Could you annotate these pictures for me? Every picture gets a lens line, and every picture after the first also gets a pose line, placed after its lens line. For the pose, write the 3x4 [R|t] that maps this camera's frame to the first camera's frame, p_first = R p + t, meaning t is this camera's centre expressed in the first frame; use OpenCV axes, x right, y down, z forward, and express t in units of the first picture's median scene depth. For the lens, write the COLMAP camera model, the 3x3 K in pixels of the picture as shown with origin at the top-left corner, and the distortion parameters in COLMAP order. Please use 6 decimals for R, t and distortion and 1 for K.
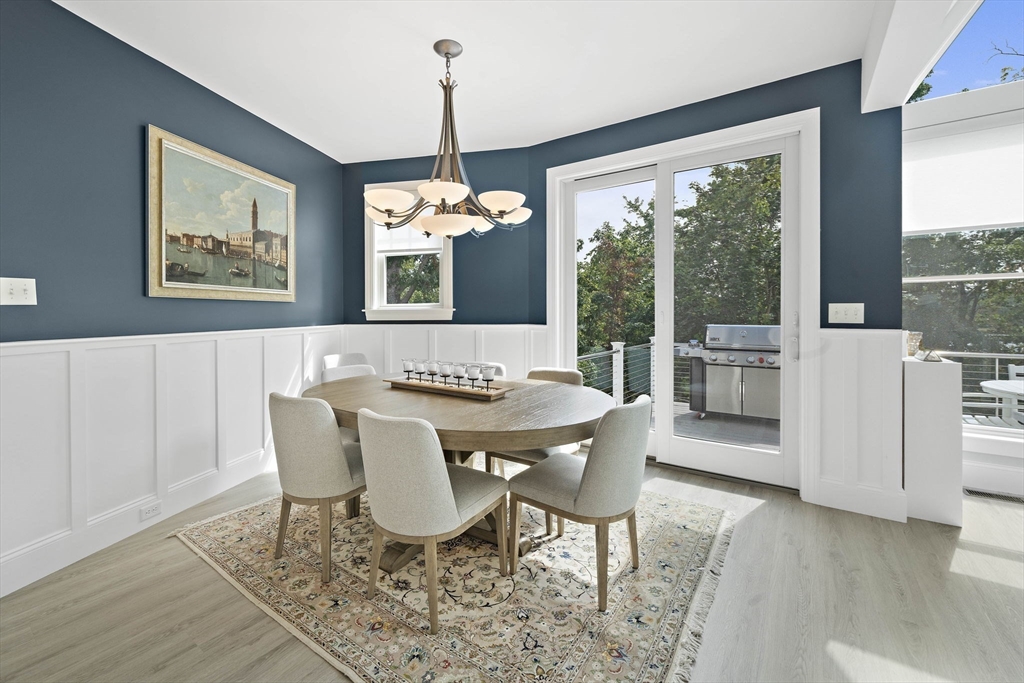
lens RADIAL K [[428.8, 0, 508.5], [0, 428.8, 314.1], [0, 0, 1]] dist [0.000733, 0.000237]
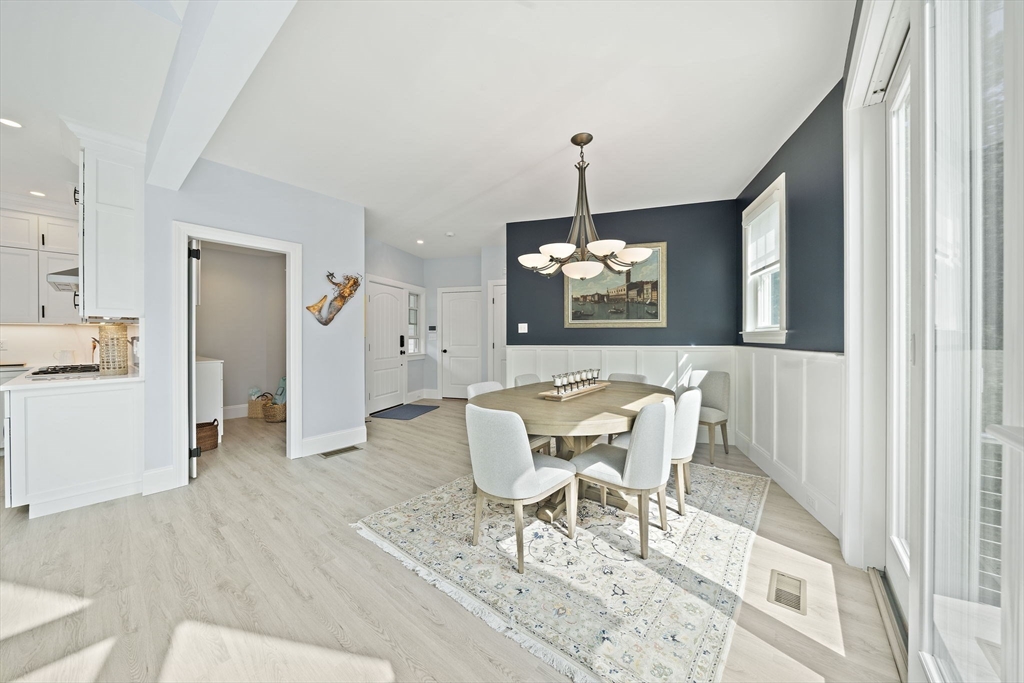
lens RADIAL K [[349.7, 0, 503.5], [0, 349.7, 337.2], [0, 0, 1]] dist [-0.000269, -0.000001]
pose [[-0.089920, 0.005377, -0.995935, 0.843950], [-0.001304, 0.999984, 0.005517, -0.002514], [0.995948, 0.001795, -0.089911, 0.744415]]
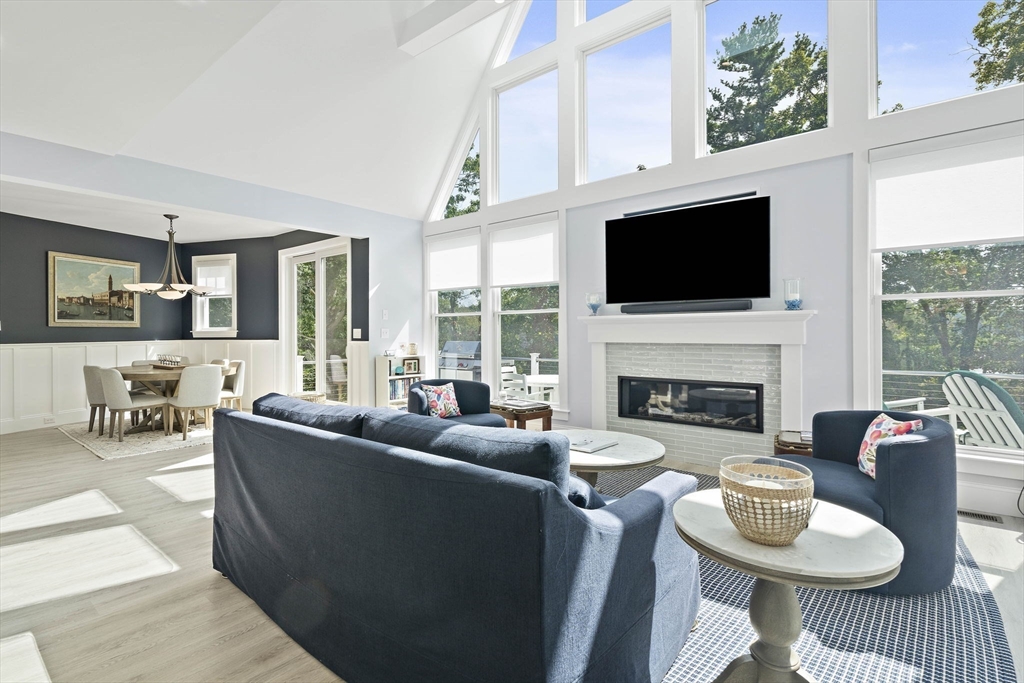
lens RADIAL K [[511.0, 0, 515.5], [0, 511.0, 334.2], [0, 0, 1]] dist [0.005135, 0.001294]
pose [[0.996090, 0.000709, -0.088345, 1.646149], [-0.000464, 0.999996, 0.002803, -0.006582], [0.088347, -0.002751, 0.996086, -1.318721]]
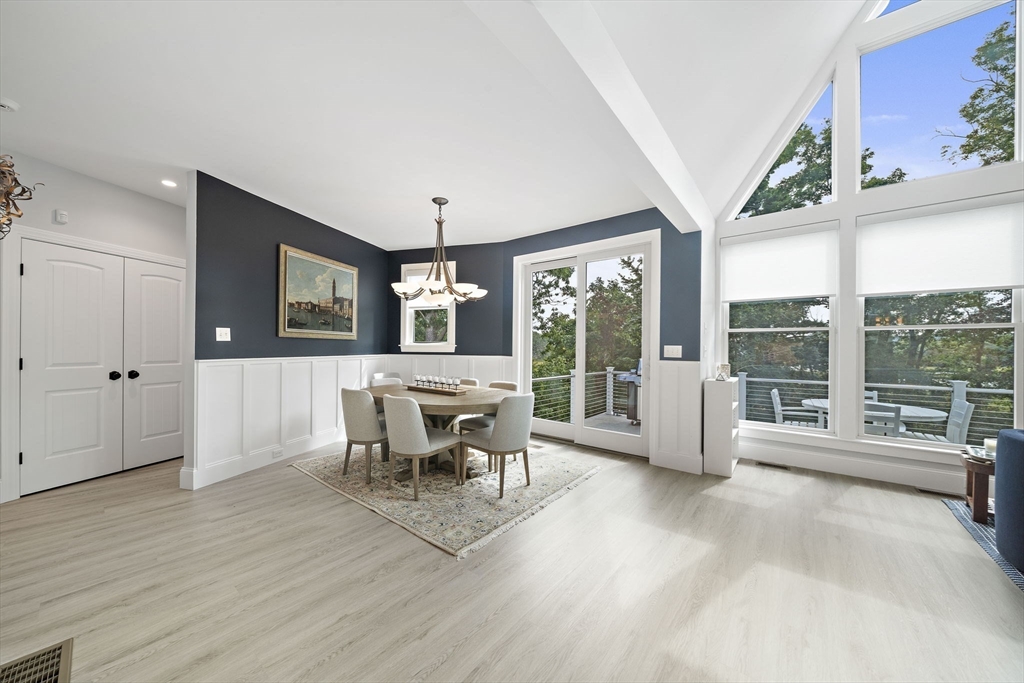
lens RADIAL K [[360.2, 0, 509.4], [0, 360.2, 348.0], [0, 0, 1]] dist [-0.000908, 0.000028]
pose [[0.997604, 0.014491, -0.067641, 0.224027], [-0.014638, 0.999891, -0.001679, -0.003741], [0.067609, 0.002665, 0.997708, -0.417843]]
